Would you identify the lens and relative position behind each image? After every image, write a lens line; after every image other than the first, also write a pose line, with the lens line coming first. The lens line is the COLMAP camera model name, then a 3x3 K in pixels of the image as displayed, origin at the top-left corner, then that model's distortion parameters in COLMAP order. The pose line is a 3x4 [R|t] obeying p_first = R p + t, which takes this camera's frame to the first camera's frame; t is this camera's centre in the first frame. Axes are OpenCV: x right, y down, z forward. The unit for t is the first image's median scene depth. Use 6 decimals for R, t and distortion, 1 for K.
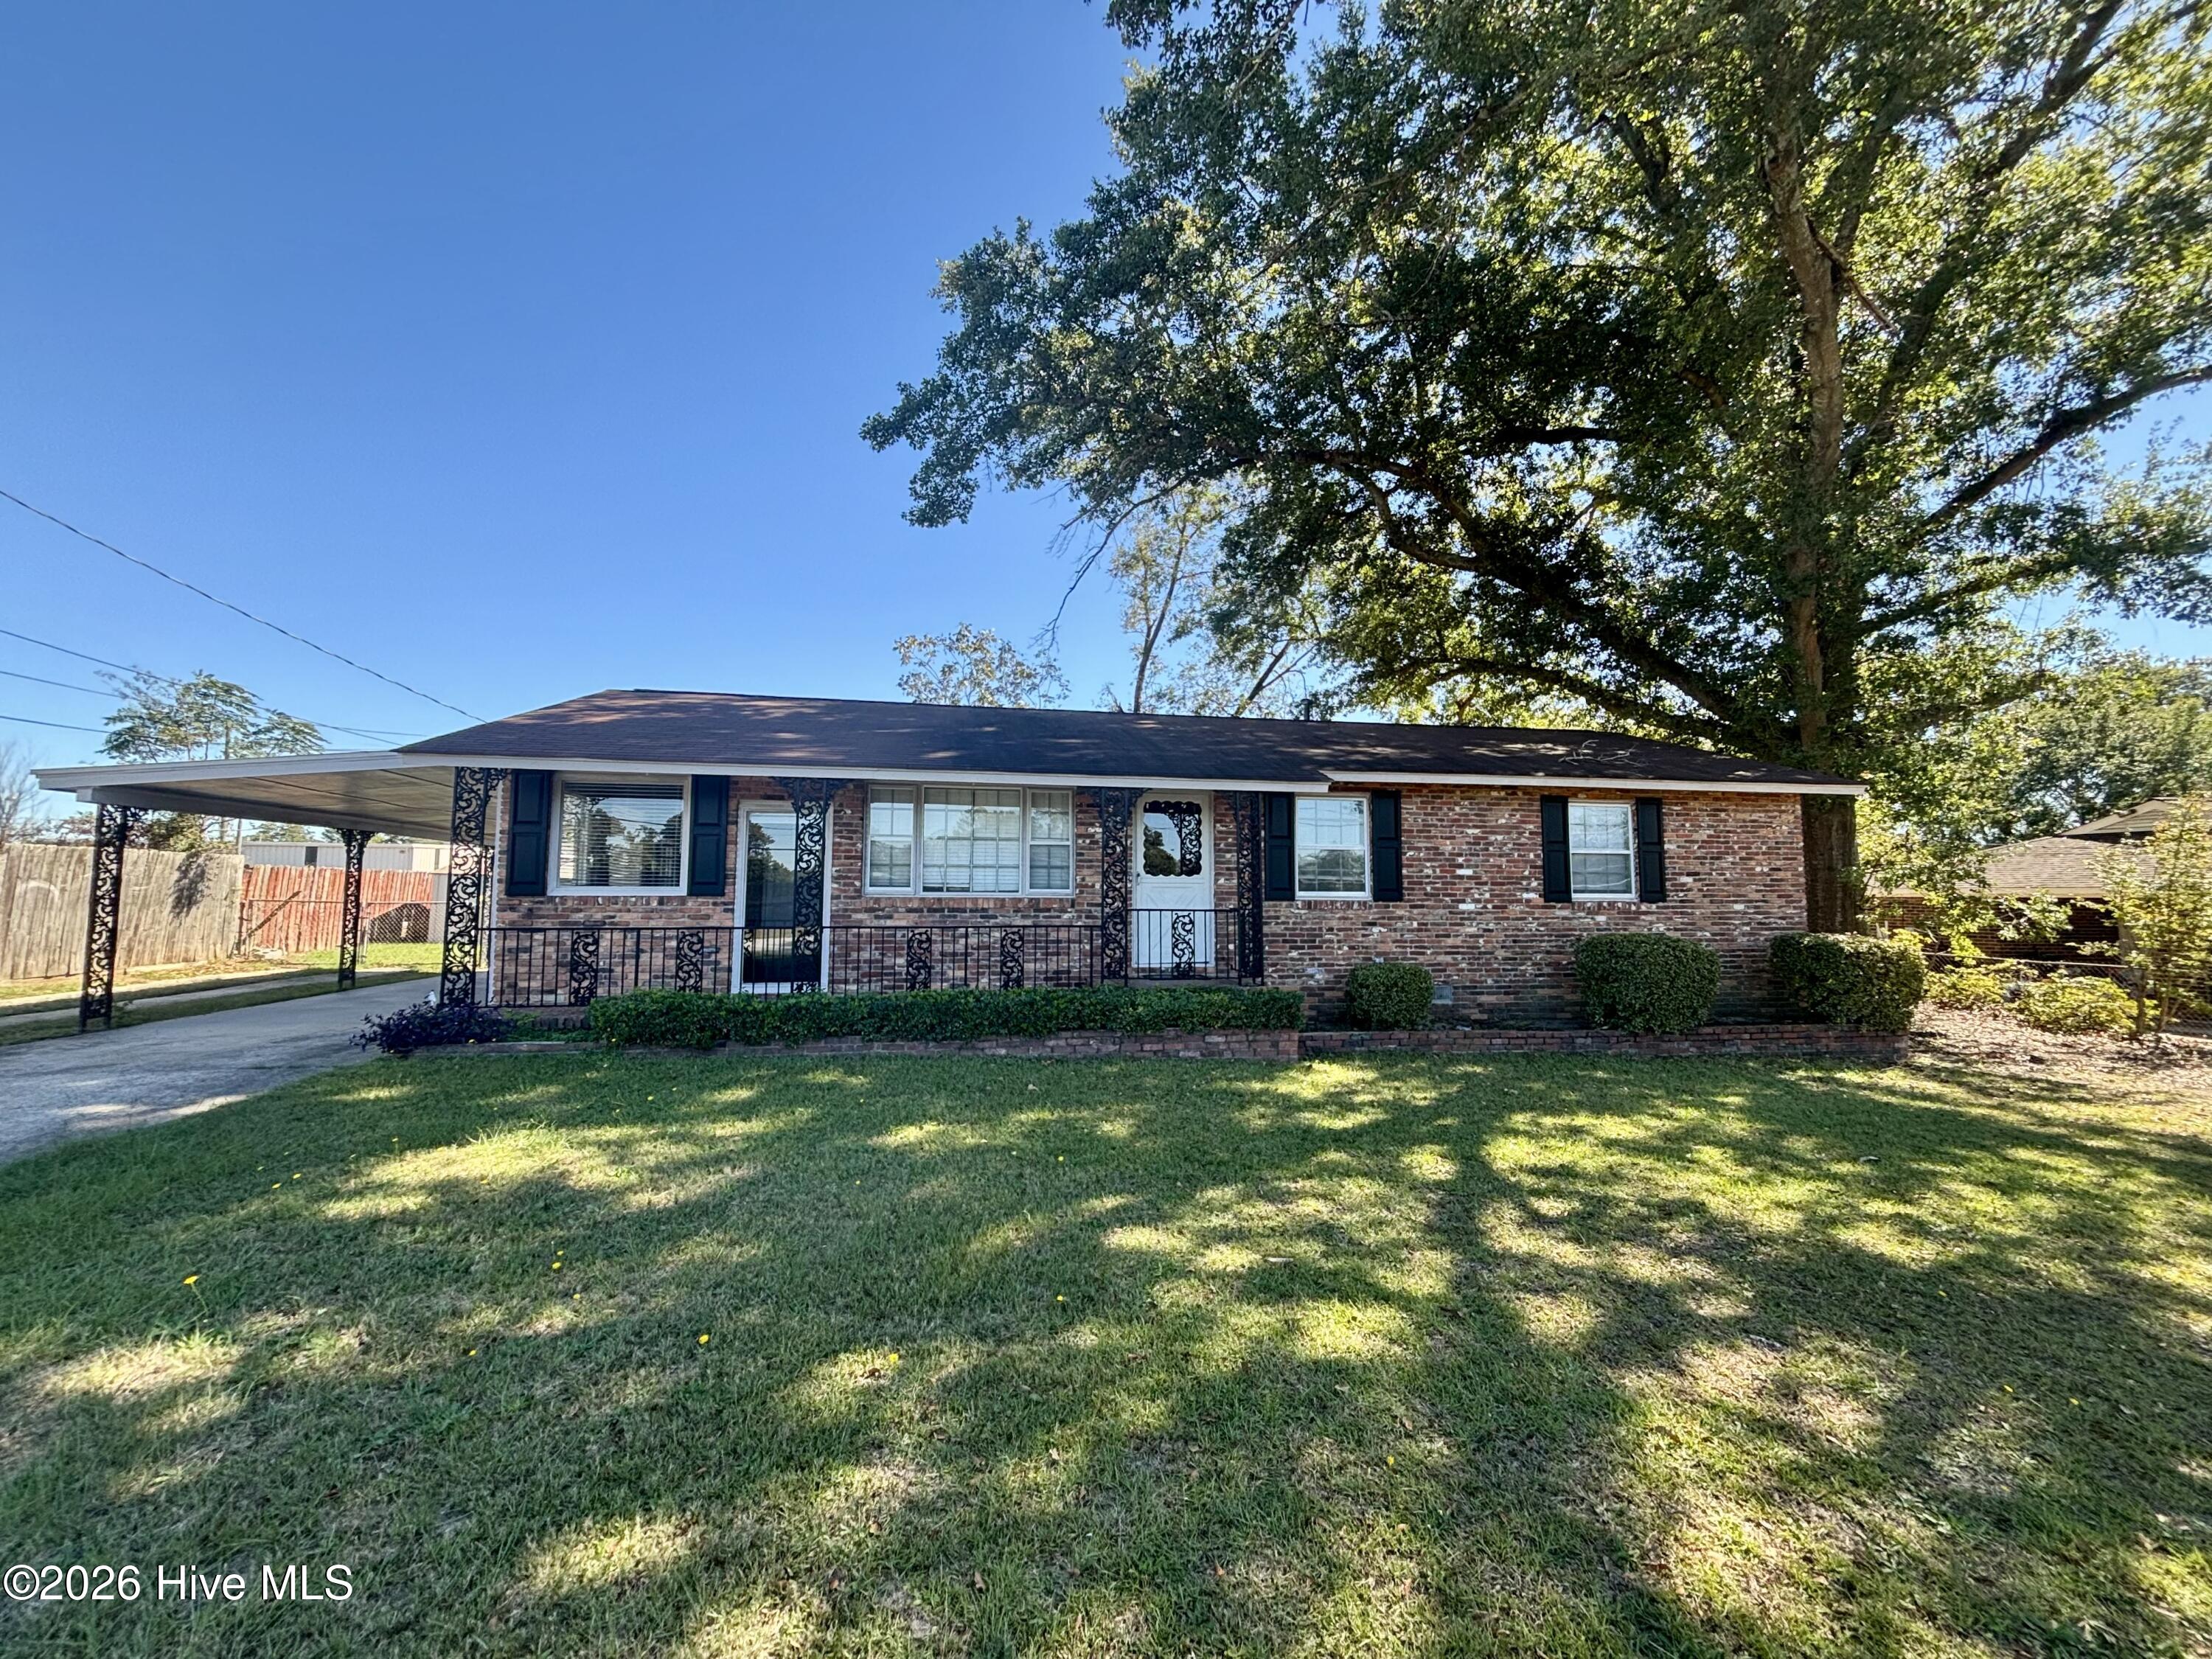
lens RADIAL K [[891.8, 0, 1110.3], [0, 891.8, 823.7], [0, 0, 1]] dist [-0.000576, -0.000031]
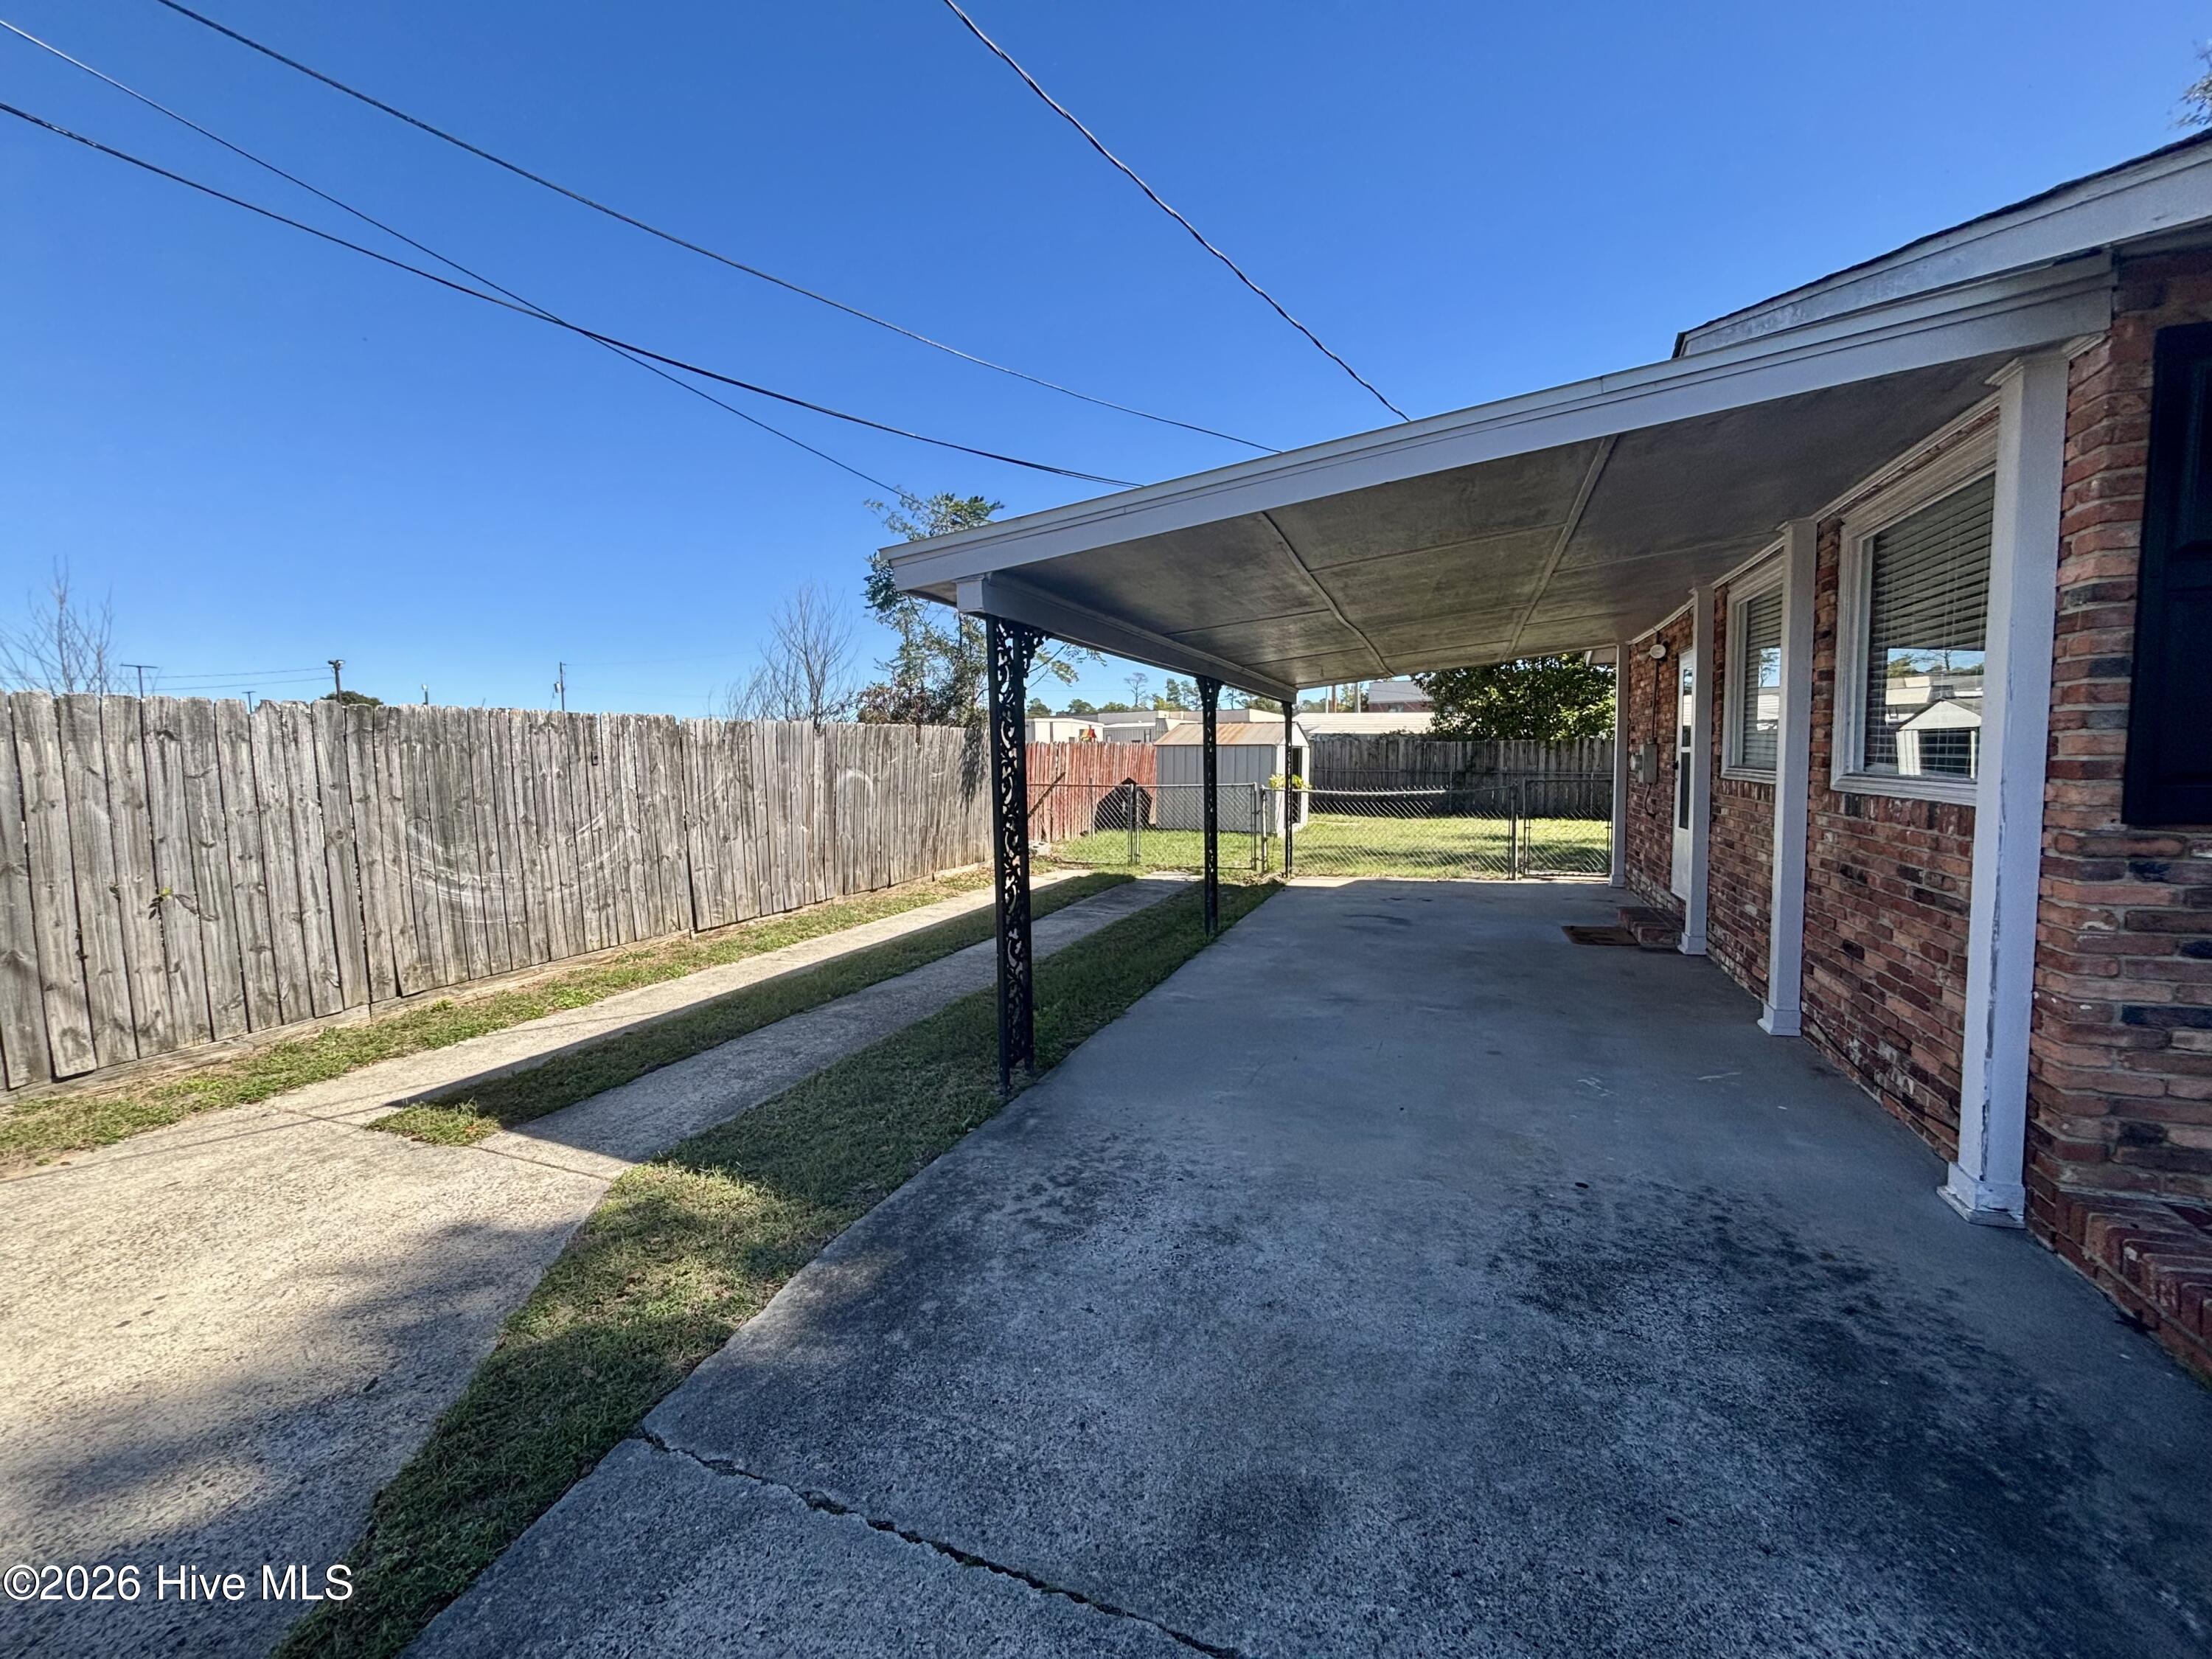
lens RADIAL K [[891.8, 0, 1110.3], [0, 891.8, 823.7], [0, 0, 1]] dist [-0.000576, -0.000031]
pose [[0.854600, 0.017328, -0.518998, -0.587221], [0.066612, 0.987528, 0.142657, 0.014454], [0.514997, -0.156486, 0.842787, 0.438037]]
